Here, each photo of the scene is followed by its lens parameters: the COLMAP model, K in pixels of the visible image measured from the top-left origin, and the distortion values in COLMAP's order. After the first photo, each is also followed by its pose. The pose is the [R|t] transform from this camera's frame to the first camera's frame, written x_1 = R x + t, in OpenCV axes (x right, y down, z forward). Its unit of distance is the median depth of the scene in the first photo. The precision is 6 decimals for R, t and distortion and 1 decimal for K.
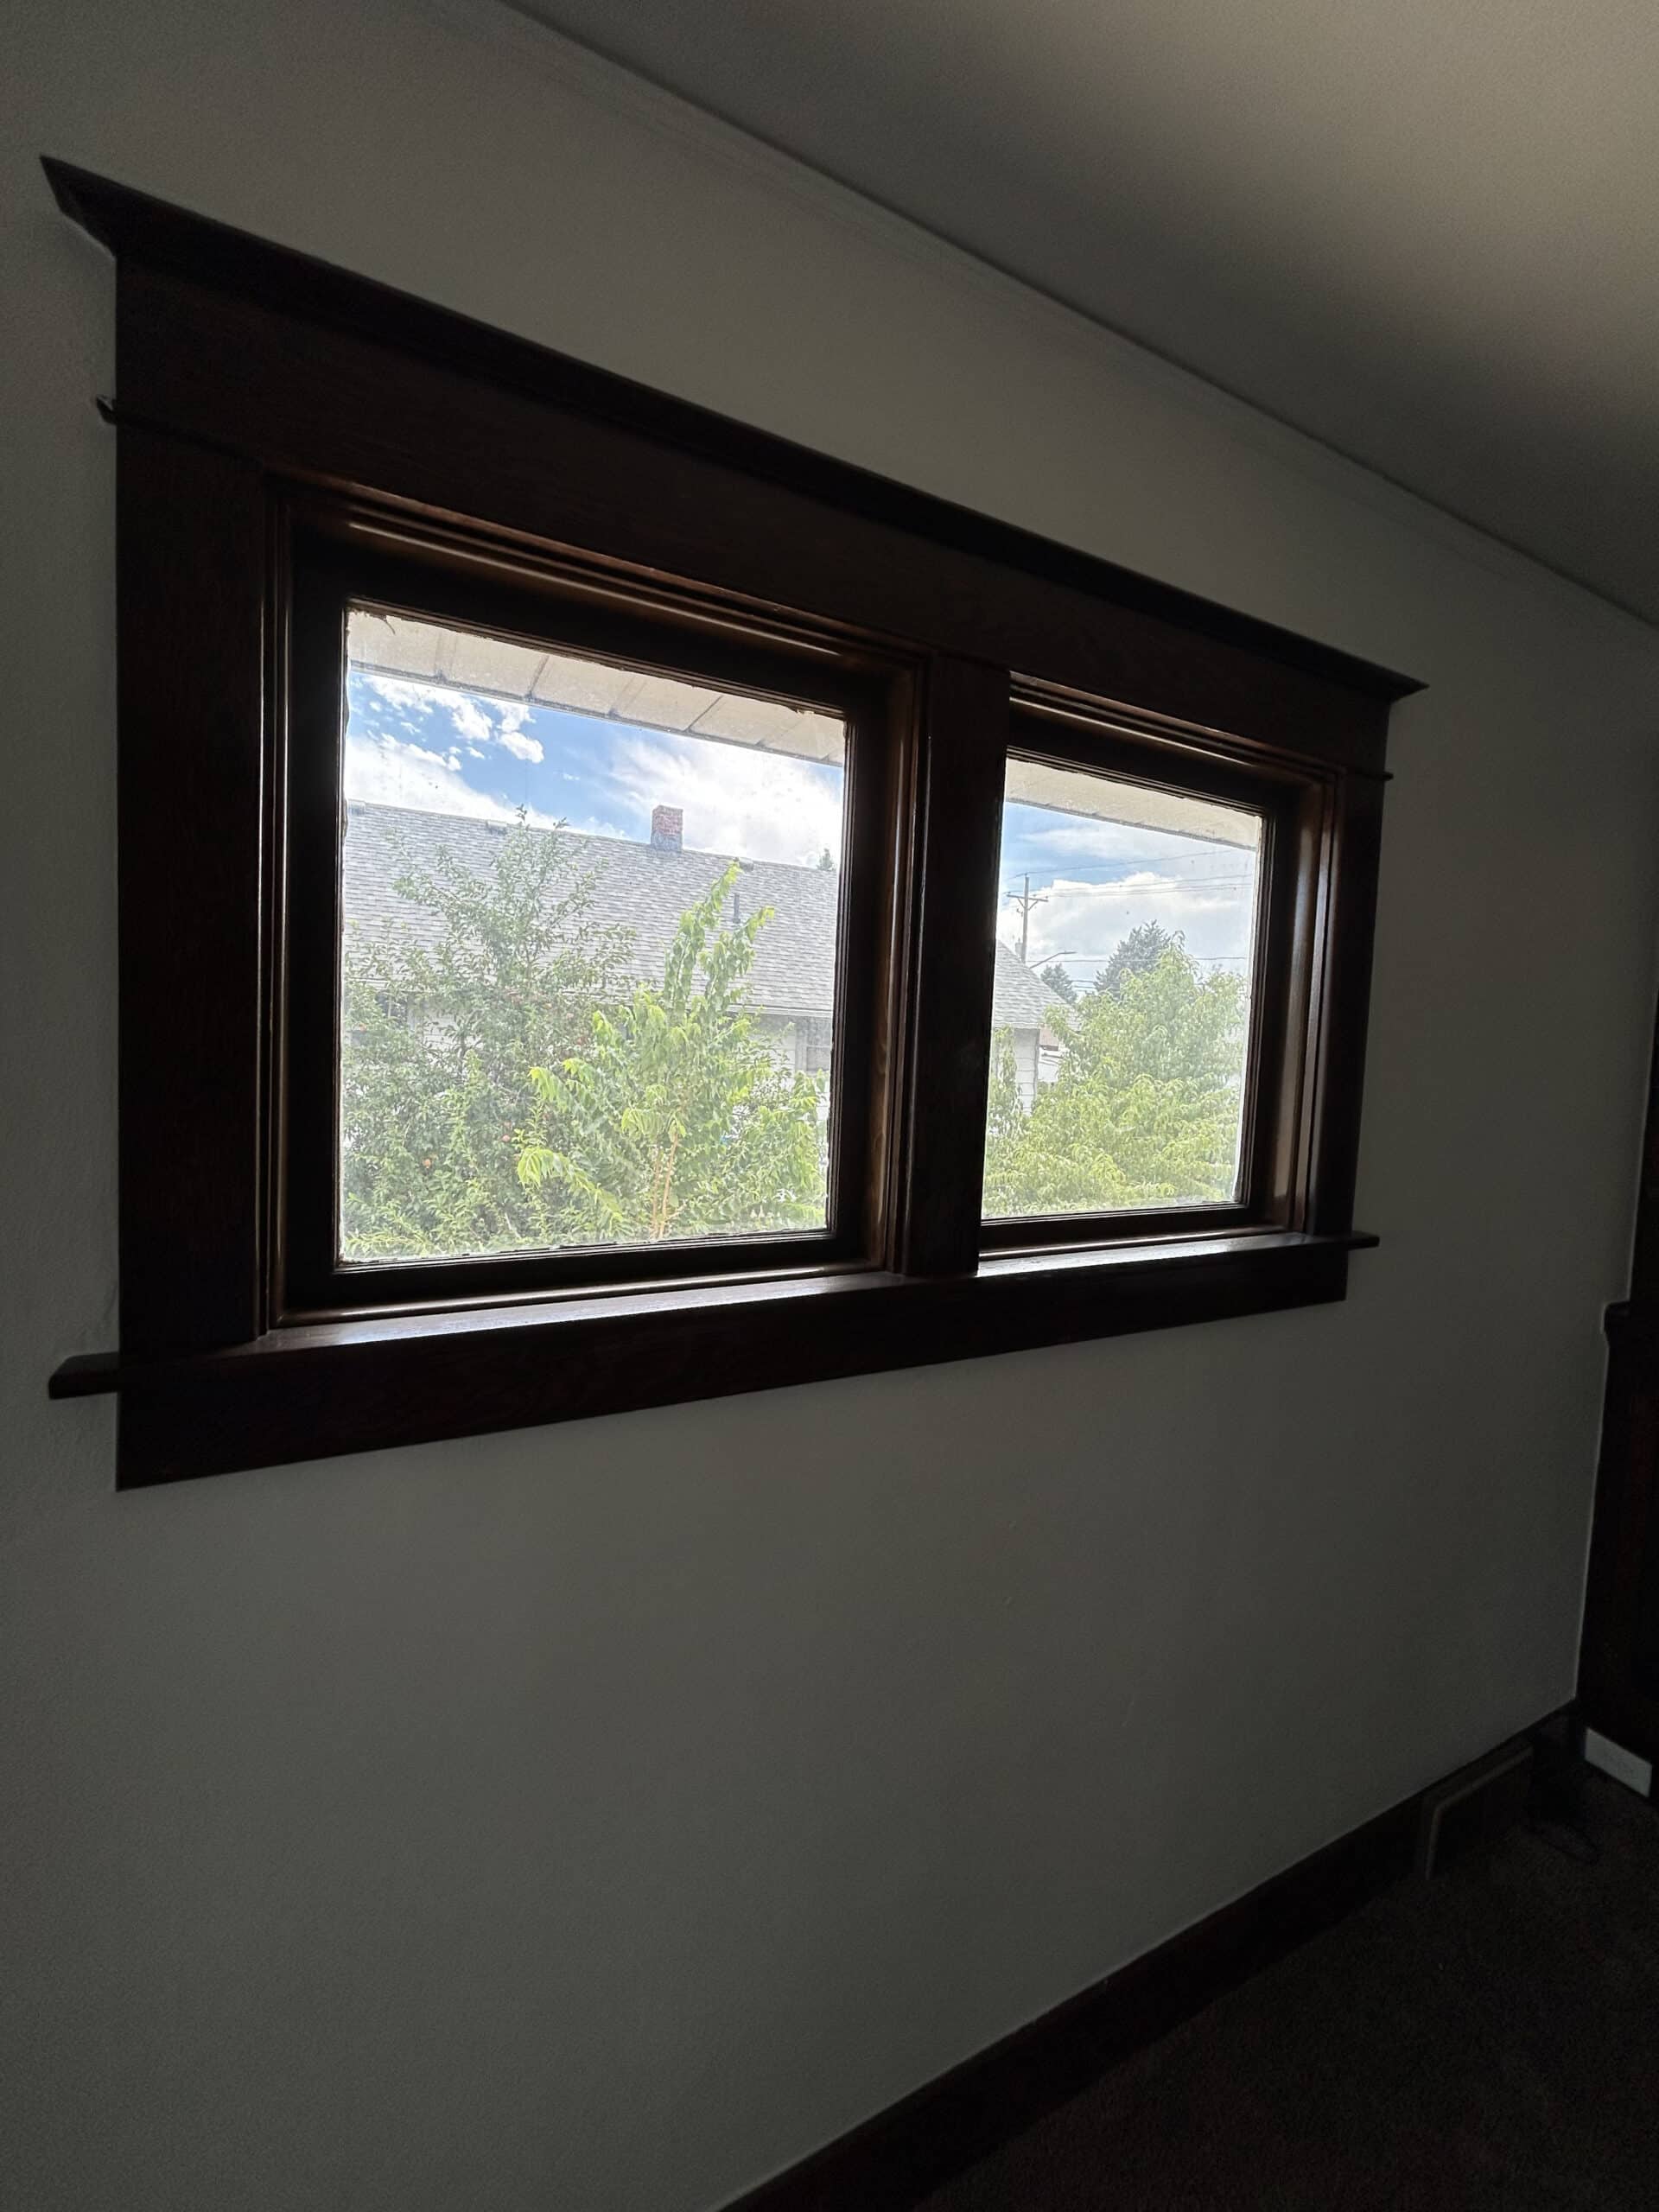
lens RADIAL K [[896.3, 0, 835.1], [0, 896.3, 1096.8], [0, 0, 1]] dist [0.001326, 0.000316]
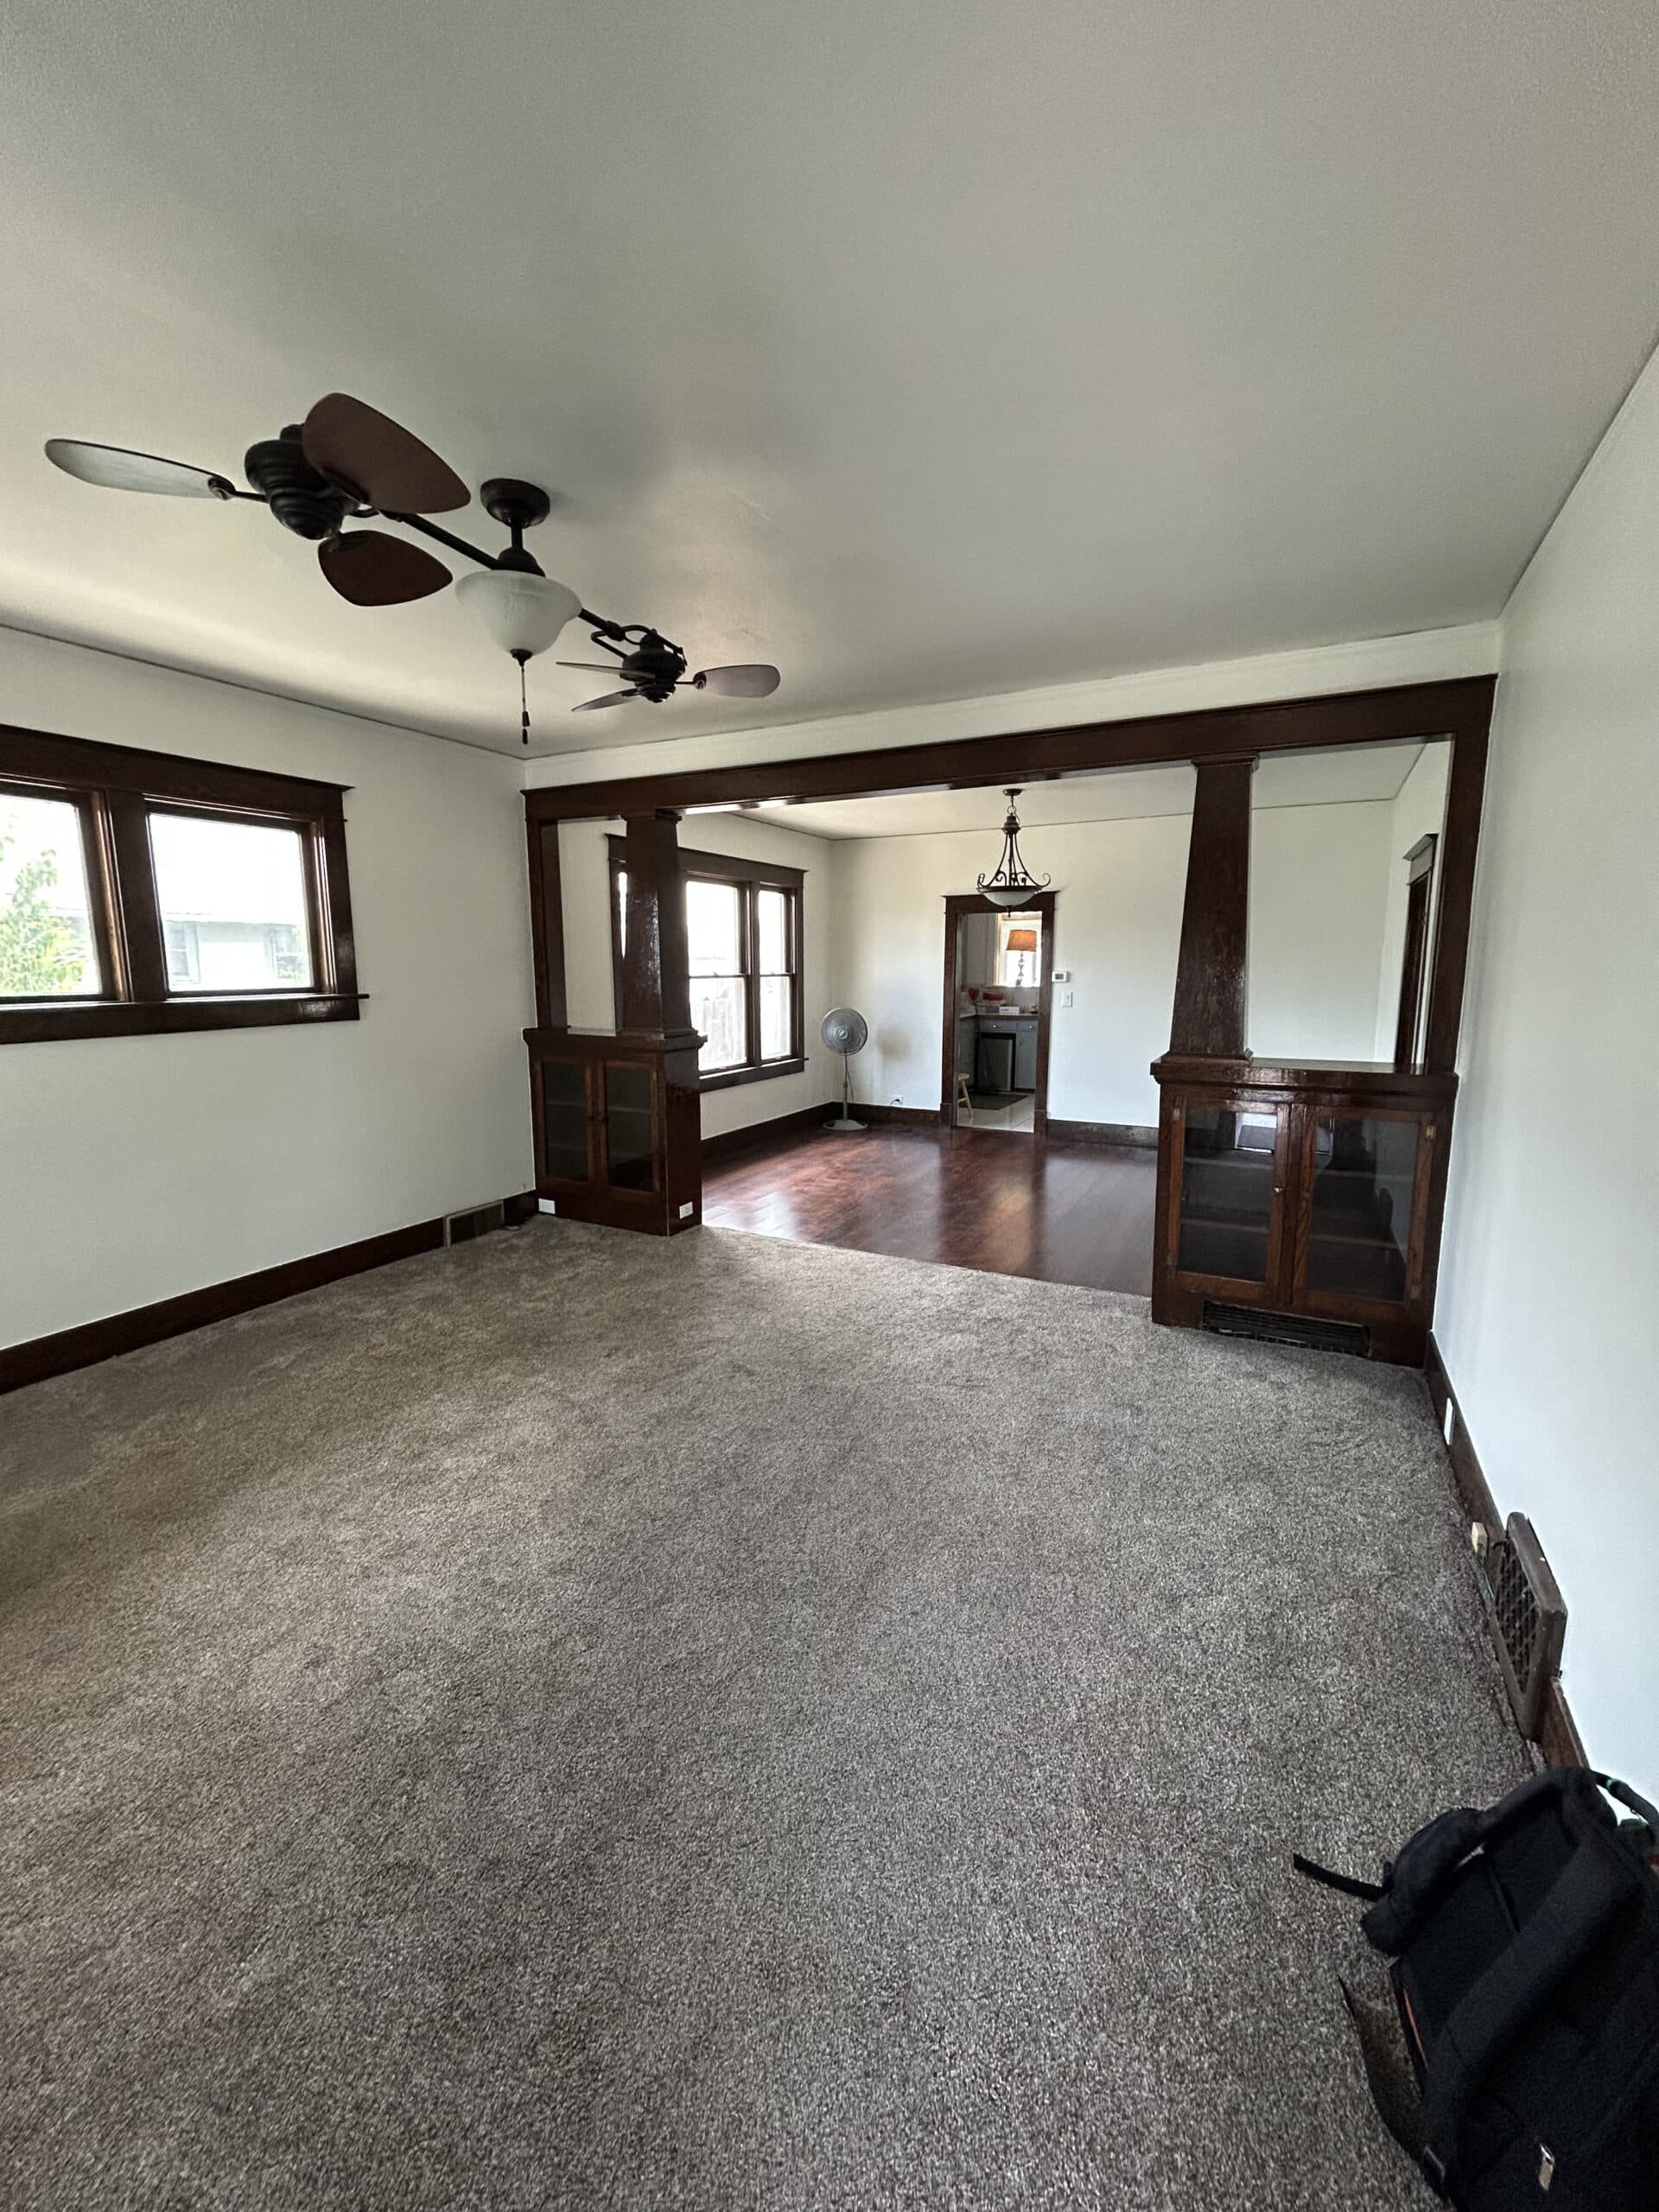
lens RADIAL K [[896.3, 0, 835.1], [0, 896.3, 1096.8], [0, 0, 1]] dist [0.001326, 0.000316]
pose [[0.828846, -0.126260, 0.545044, 0.257515], [0.066818, 0.989569, 0.127625, 0.209102], [-0.555473, -0.069363, 0.828637, -2.027626]]
